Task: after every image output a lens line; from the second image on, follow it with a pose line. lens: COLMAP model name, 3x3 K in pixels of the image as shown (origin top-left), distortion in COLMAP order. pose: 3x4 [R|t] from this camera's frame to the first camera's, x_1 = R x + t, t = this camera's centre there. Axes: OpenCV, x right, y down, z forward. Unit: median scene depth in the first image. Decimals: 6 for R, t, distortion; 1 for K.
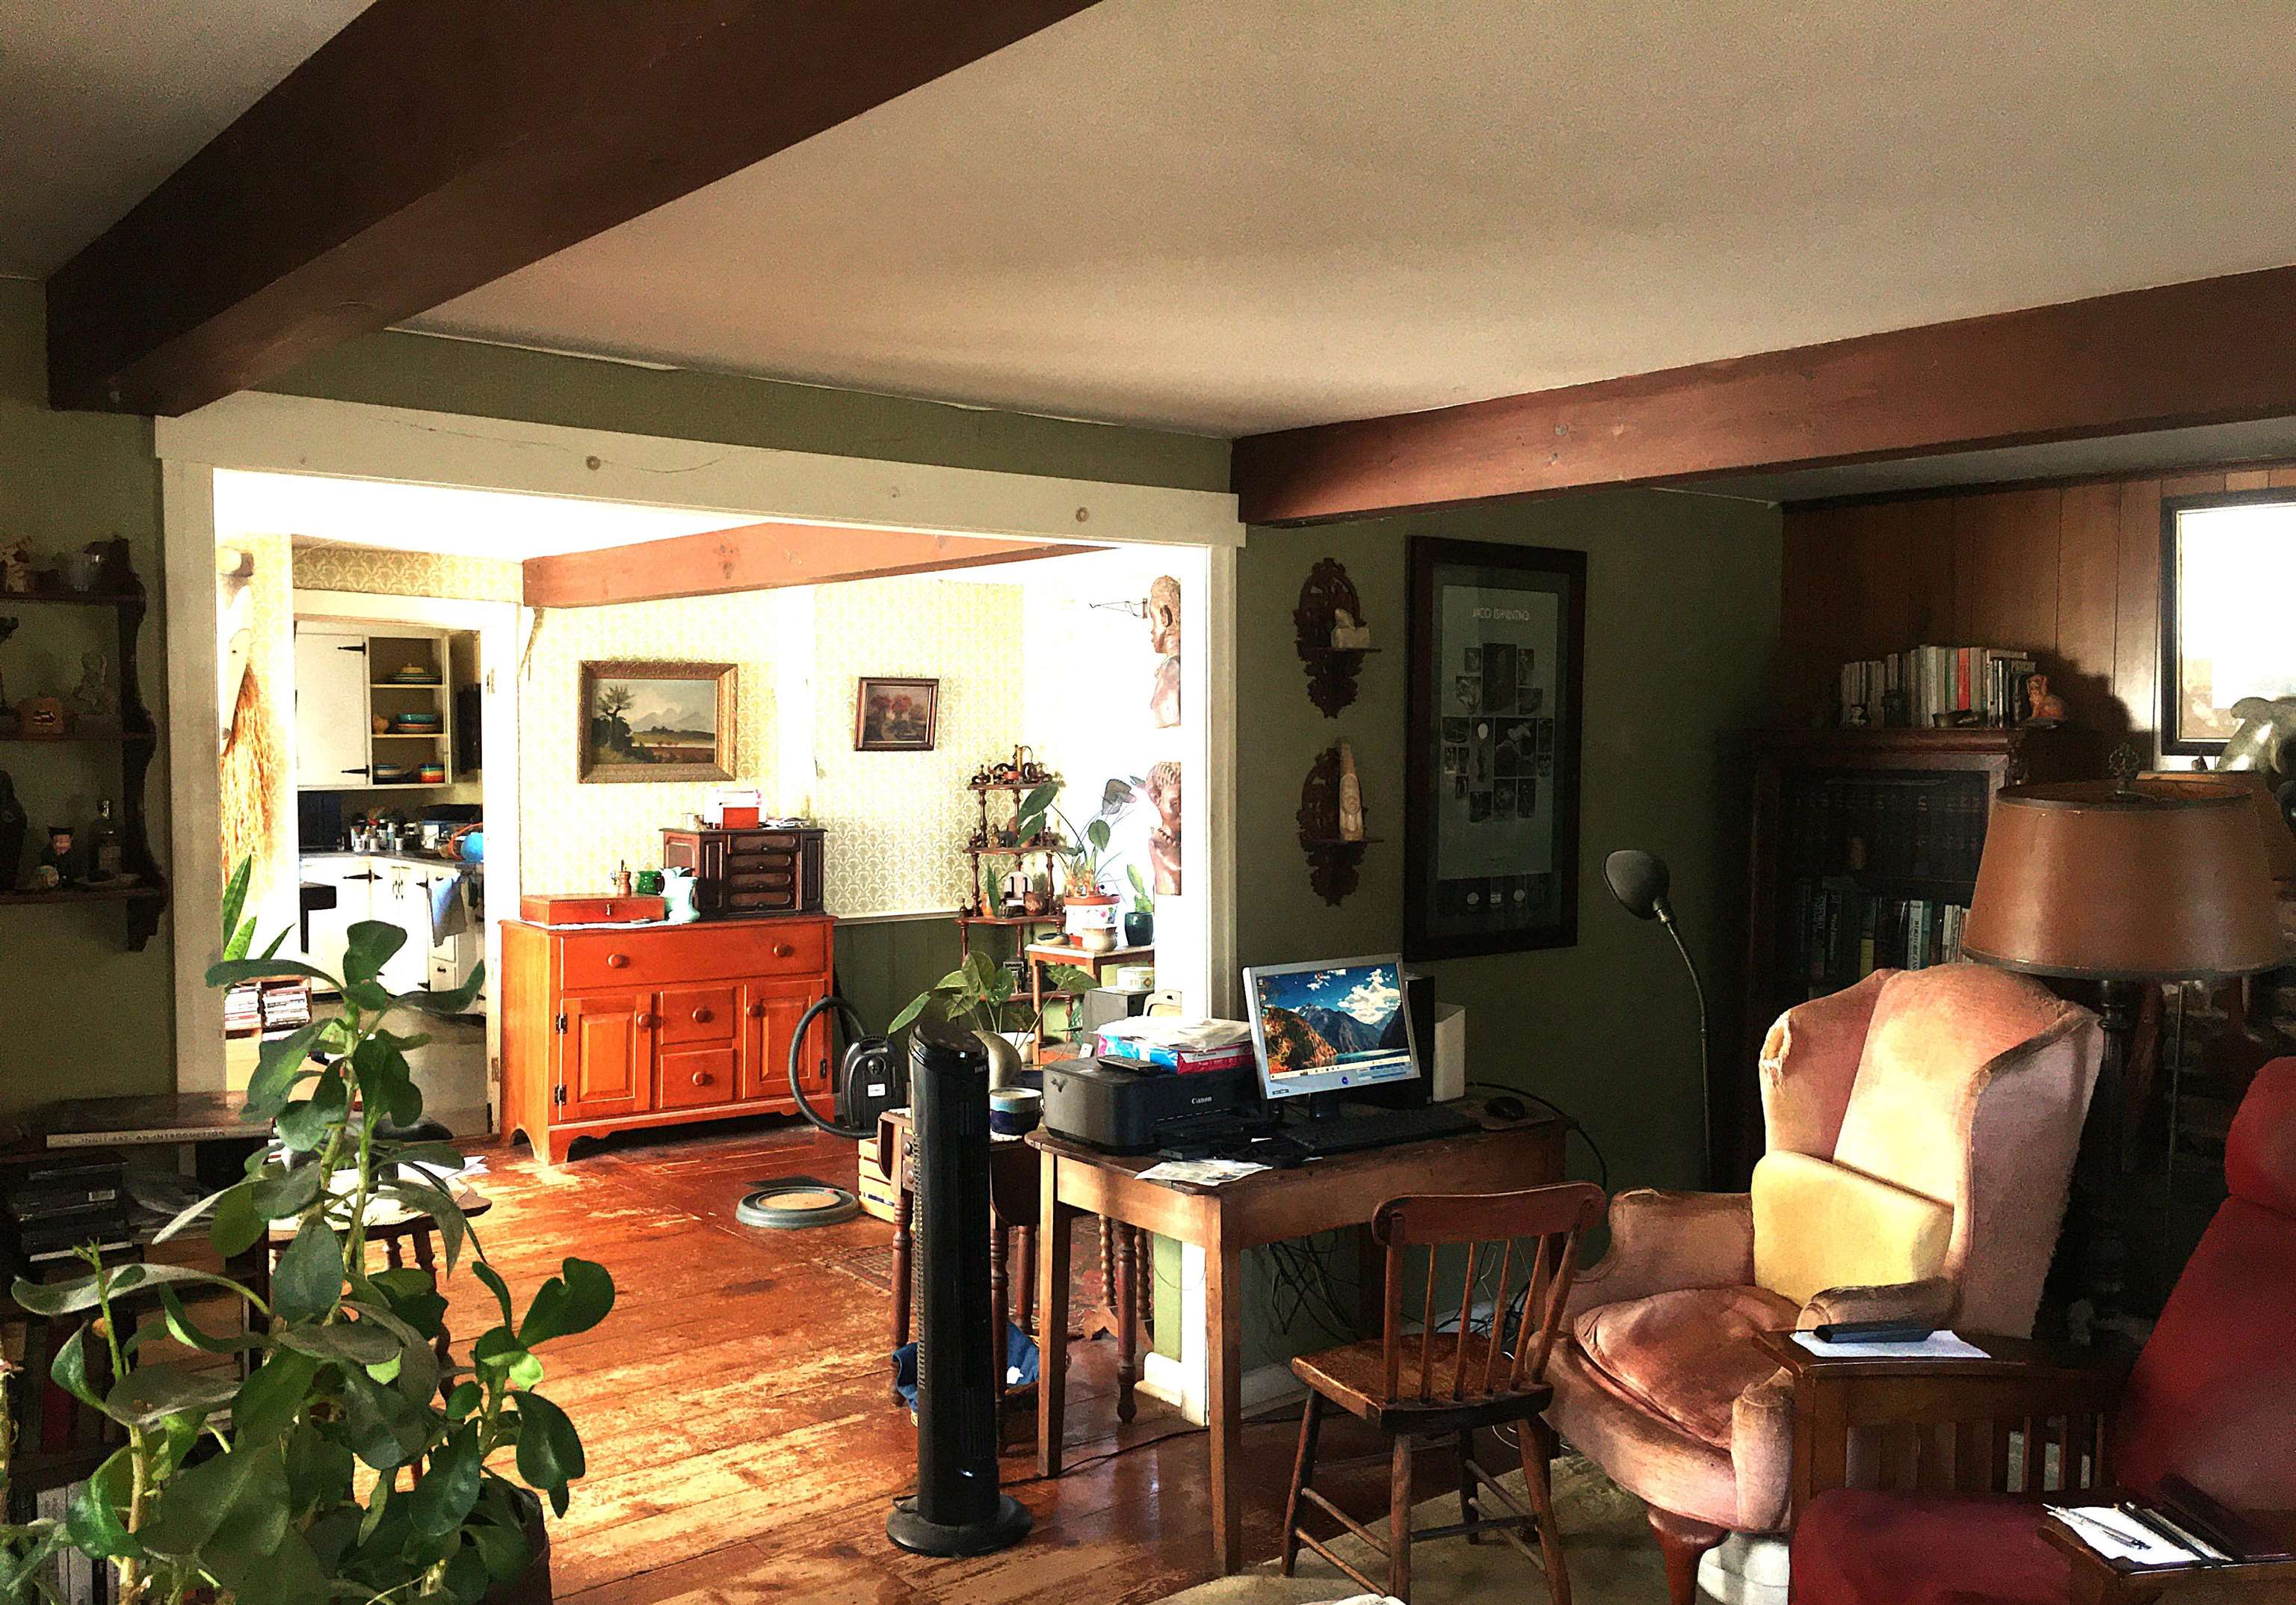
lens RADIAL K [[2048.4, 0, 1087.7], [0, 2048.4, 838.3], [0, 0, 1]] dist [0.061399, -0.095804]
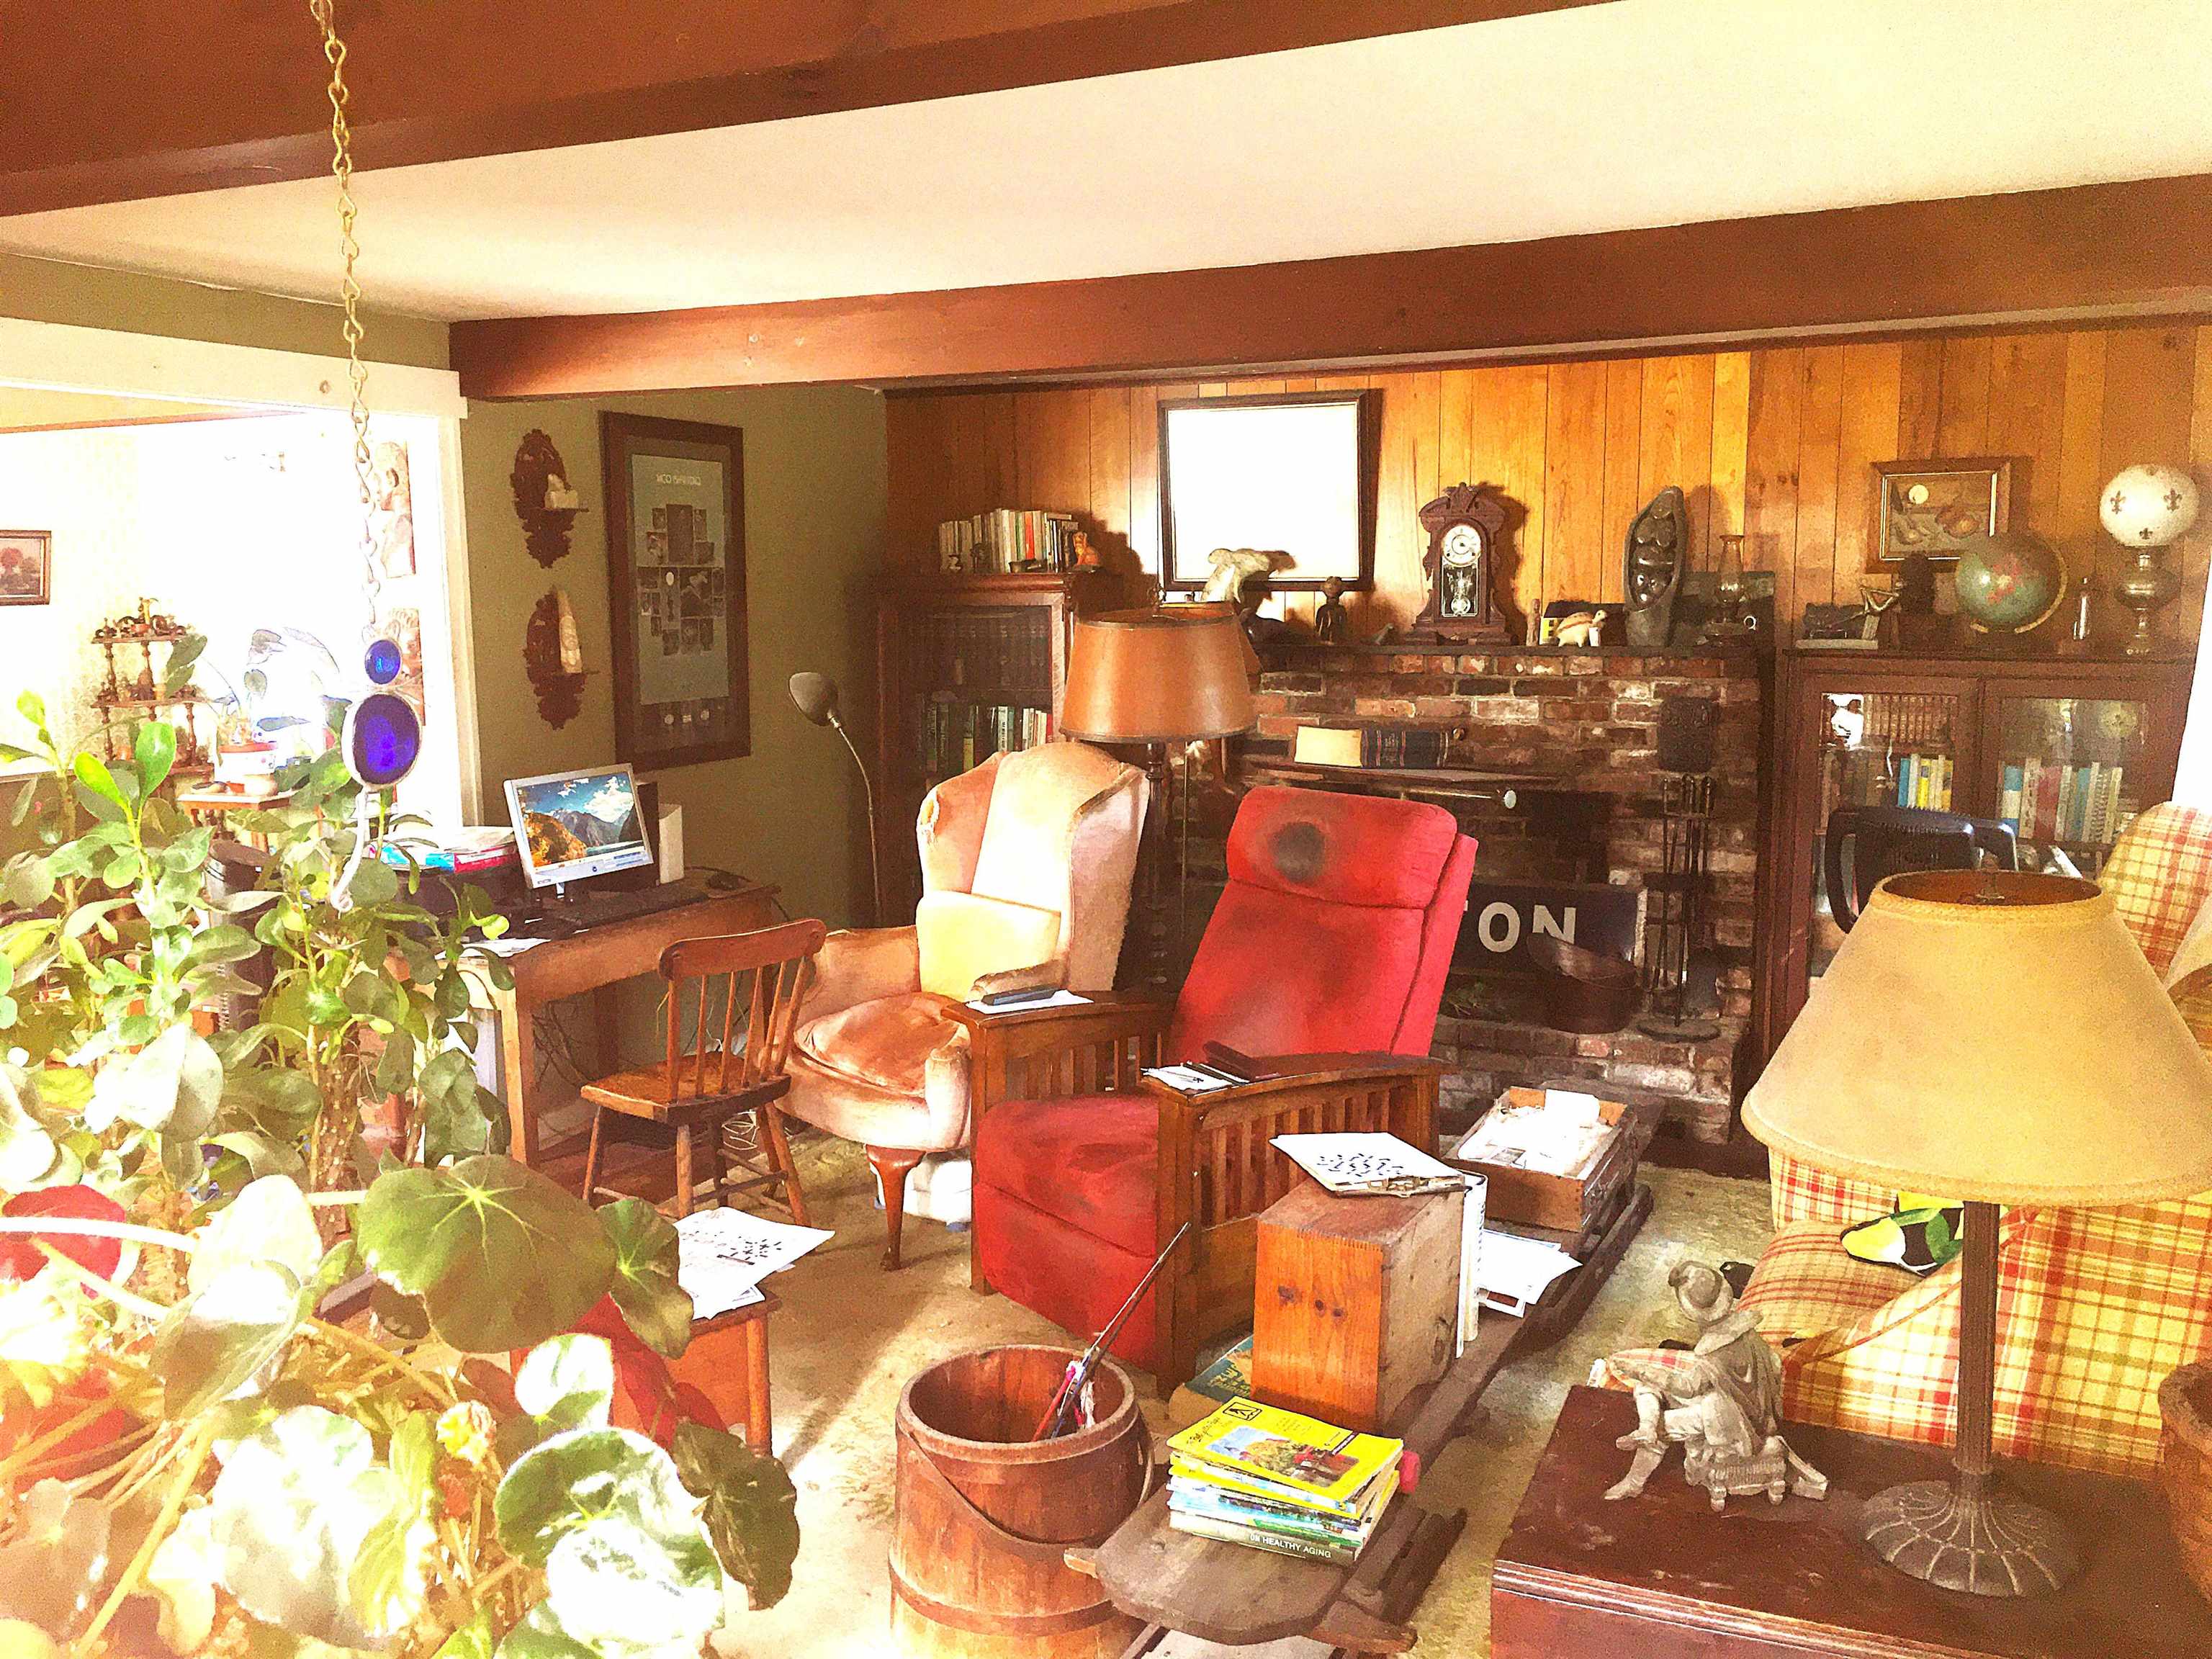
lens RADIAL K [[1944.8, 0, 1109.3], [0, 1944.8, 832.7], [0, 0, 1]] dist [0.084140, -0.123555]
pose [[0.892733, -0.070725, 0.445000, -0.112905], [0.036411, 0.995698, 0.085204, 0.008678], [-0.449112, -0.059862, 0.891468, -0.163666]]
